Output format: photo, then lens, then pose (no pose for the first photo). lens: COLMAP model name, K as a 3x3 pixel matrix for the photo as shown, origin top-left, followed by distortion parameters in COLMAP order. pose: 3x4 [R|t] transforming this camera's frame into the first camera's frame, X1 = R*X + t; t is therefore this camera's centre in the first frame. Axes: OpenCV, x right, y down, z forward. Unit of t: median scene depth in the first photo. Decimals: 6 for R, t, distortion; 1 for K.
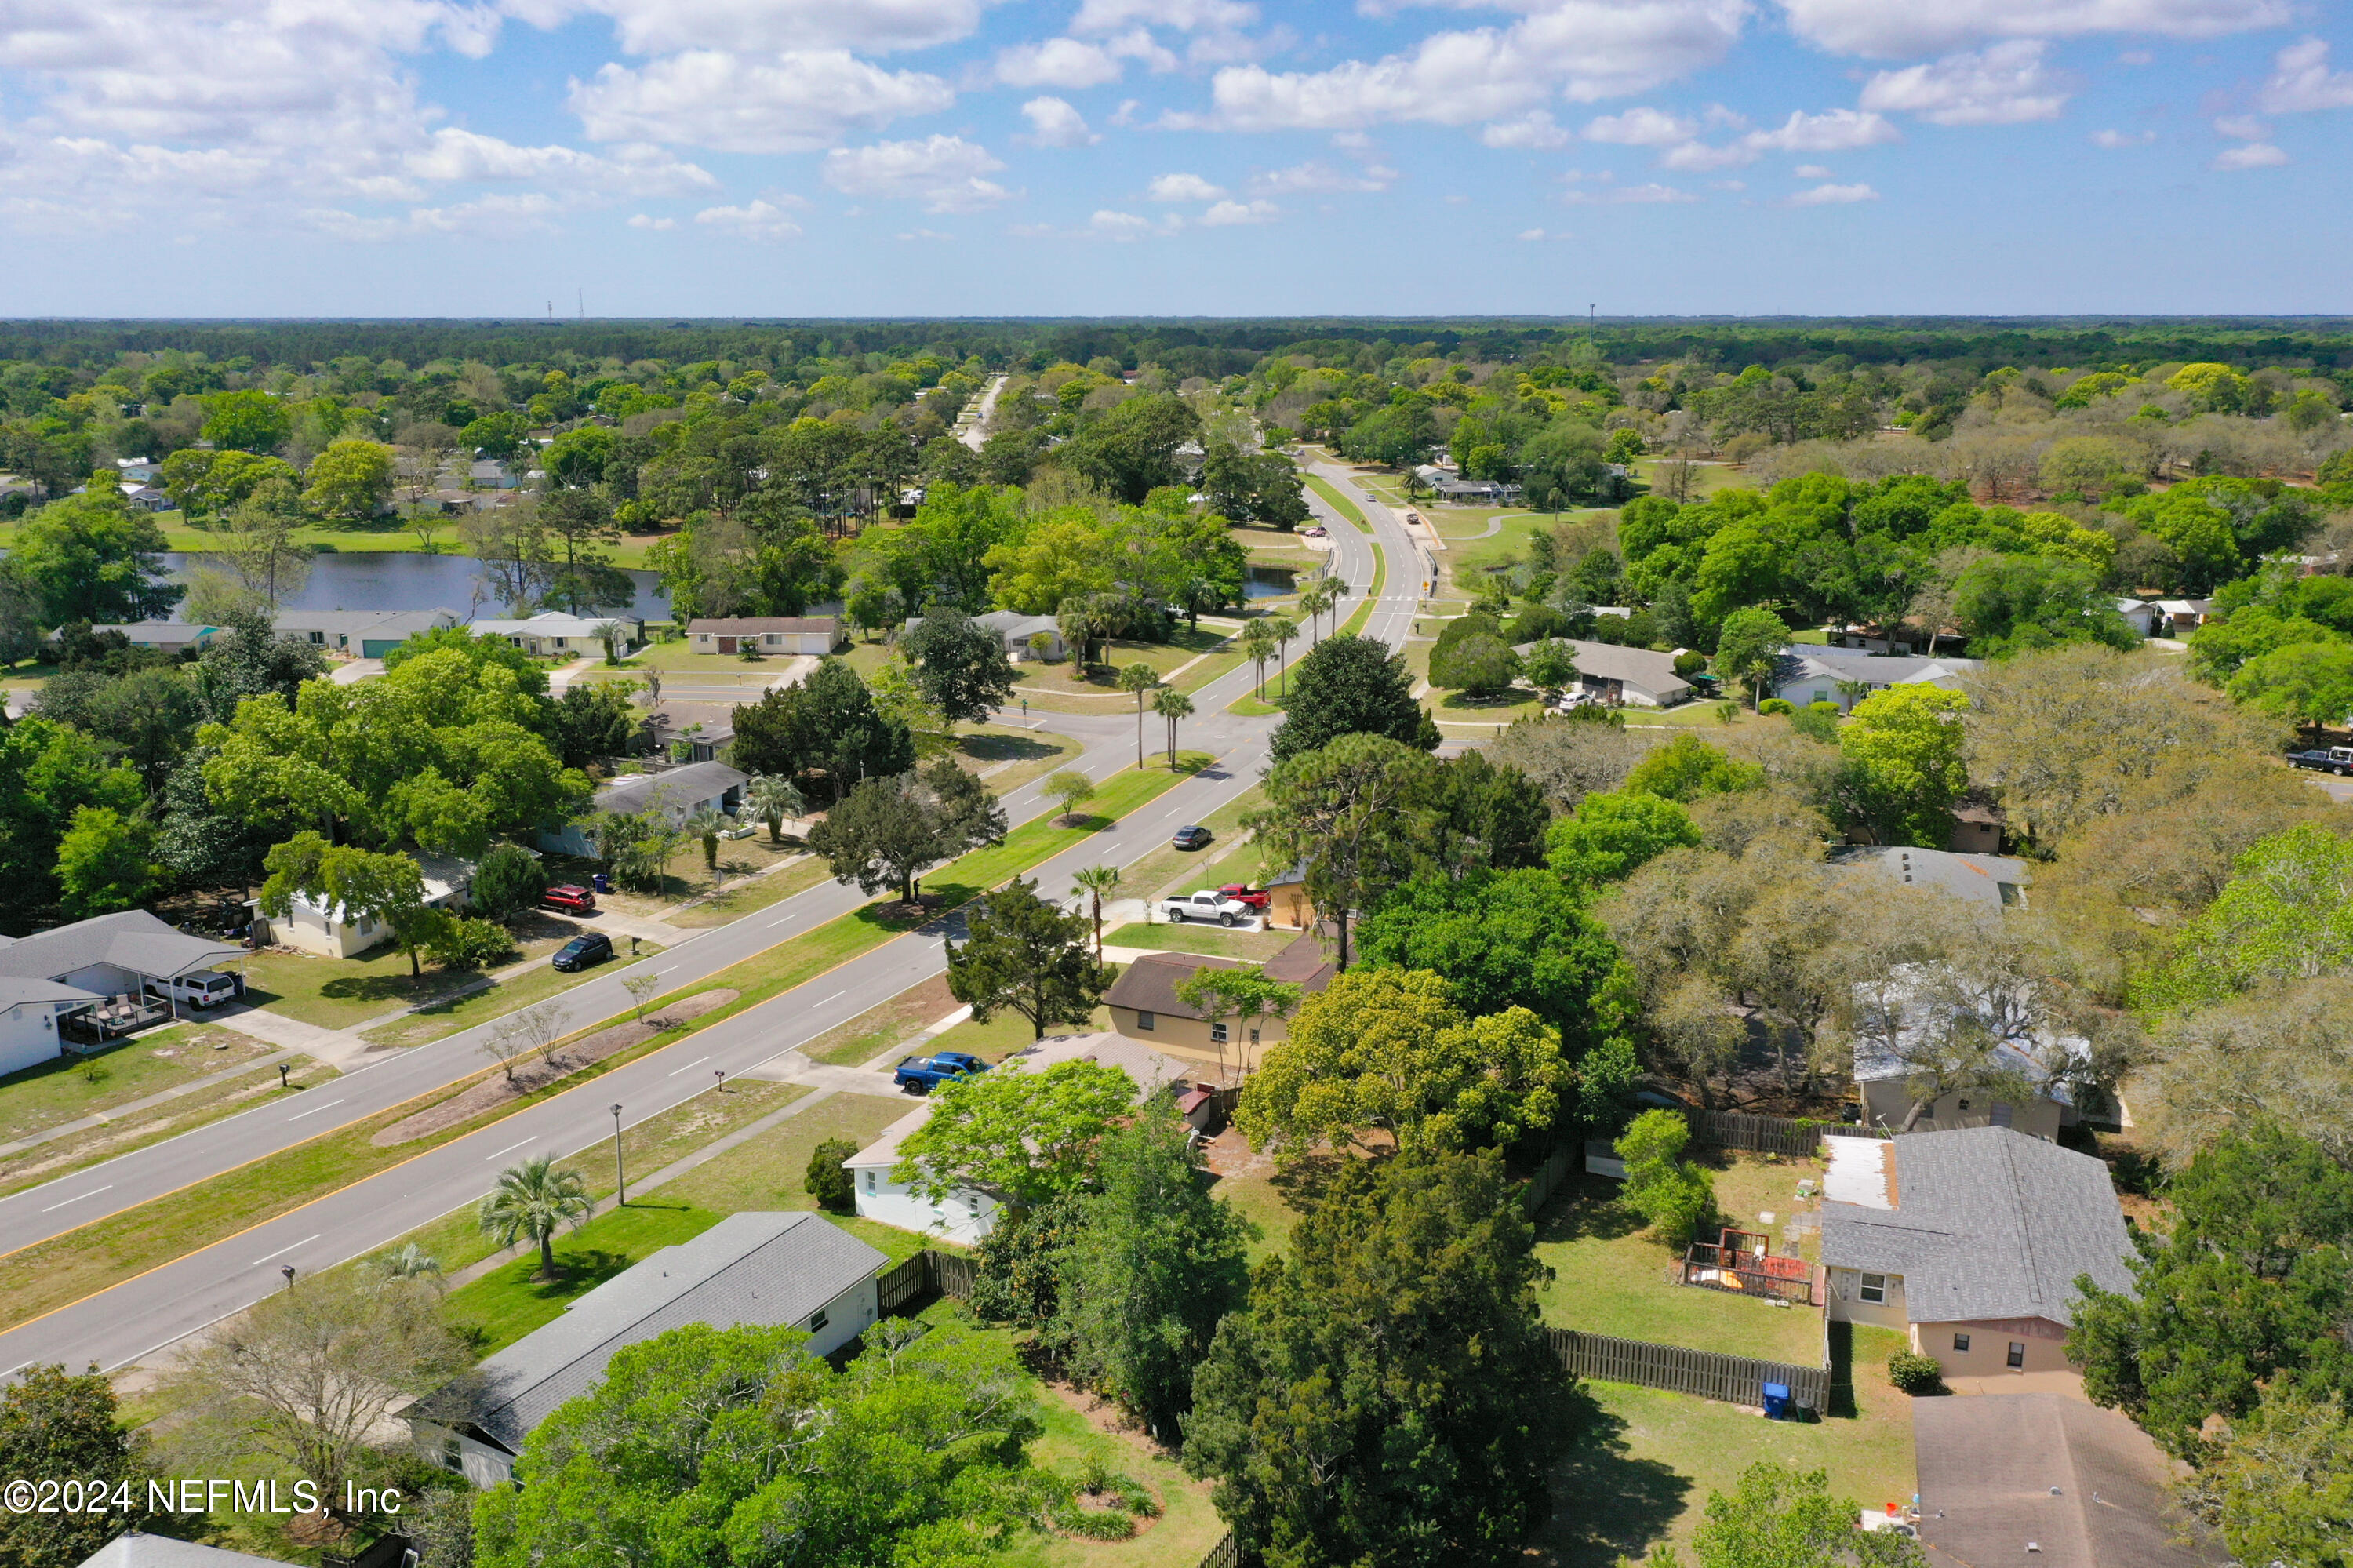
lens RADIAL K [[1883.3, 0, 1172.8], [0, 1883.3, 775.6], [0, 0, 1]] dist [-0.001386, 0.006270]
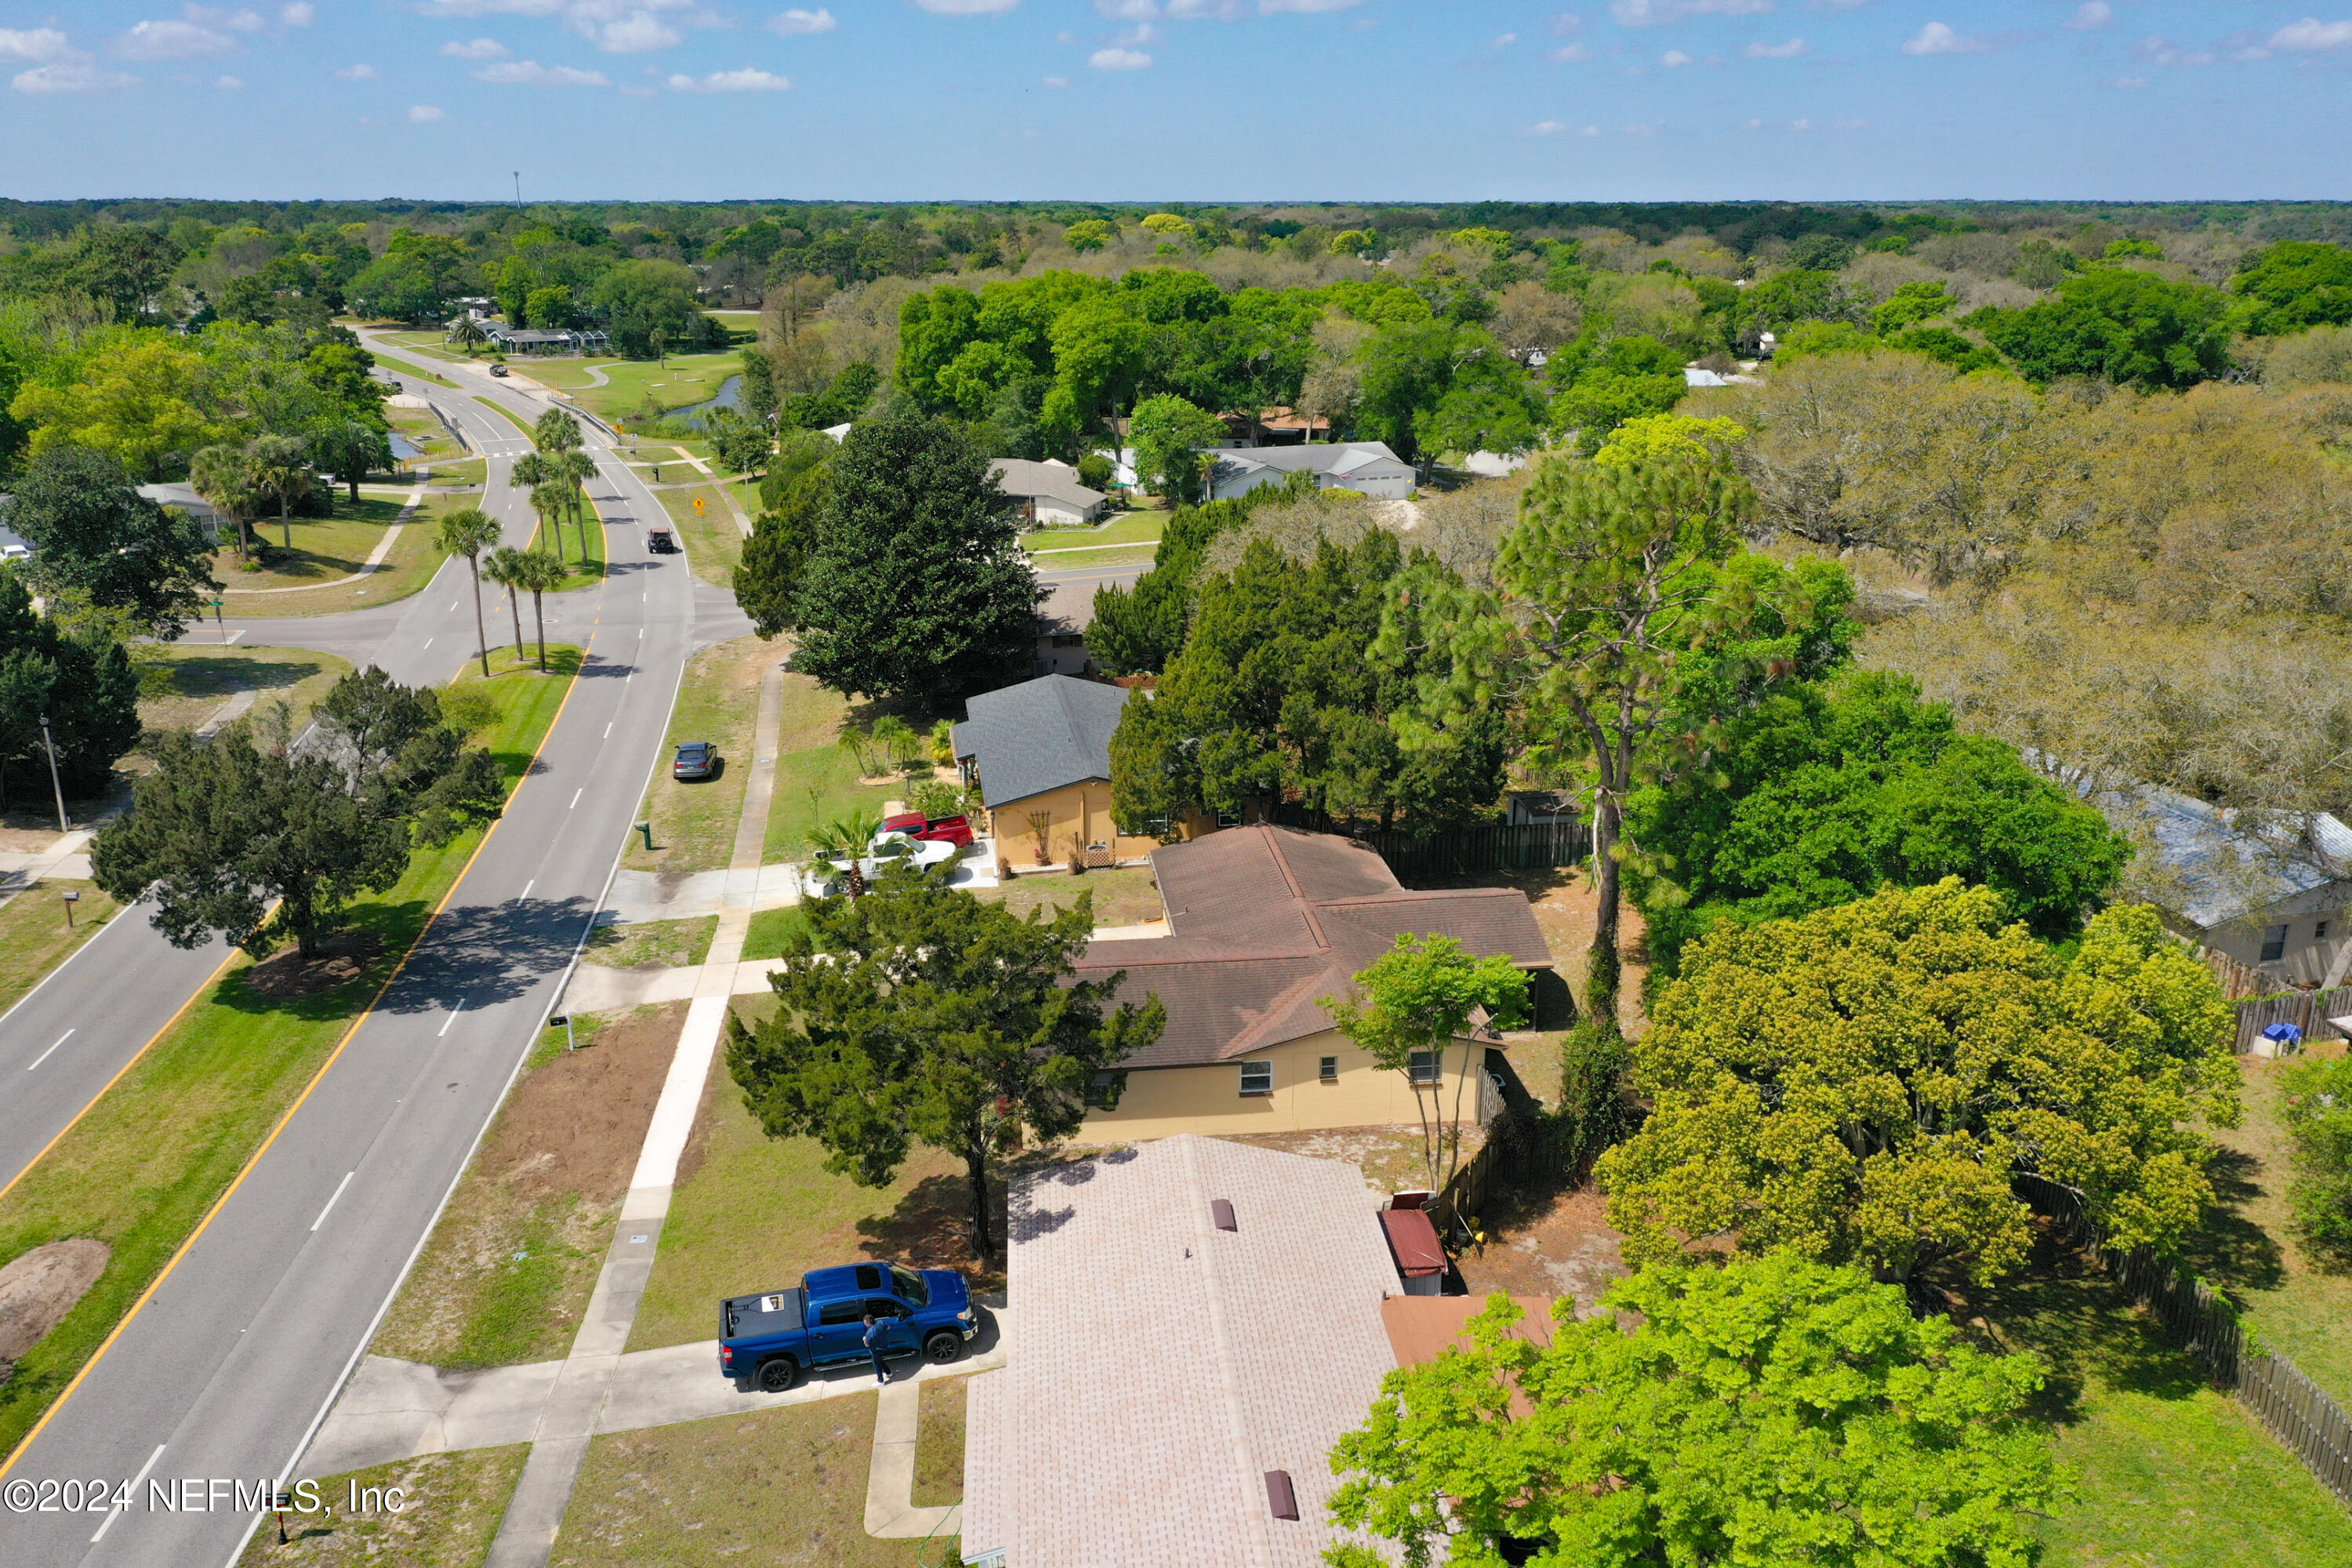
lens RADIAL K [[1874.0, 0, 1169.2], [0, 1874.0, 751.6], [0, 0, 1]] dist [0.000036, 0.009481]
pose [[0.846140, -0.148350, 0.511898, -0.144398], [0.126171, 0.988934, 0.078044, 0.001265], [-0.517811, -0.001450, 0.855494, 0.324749]]
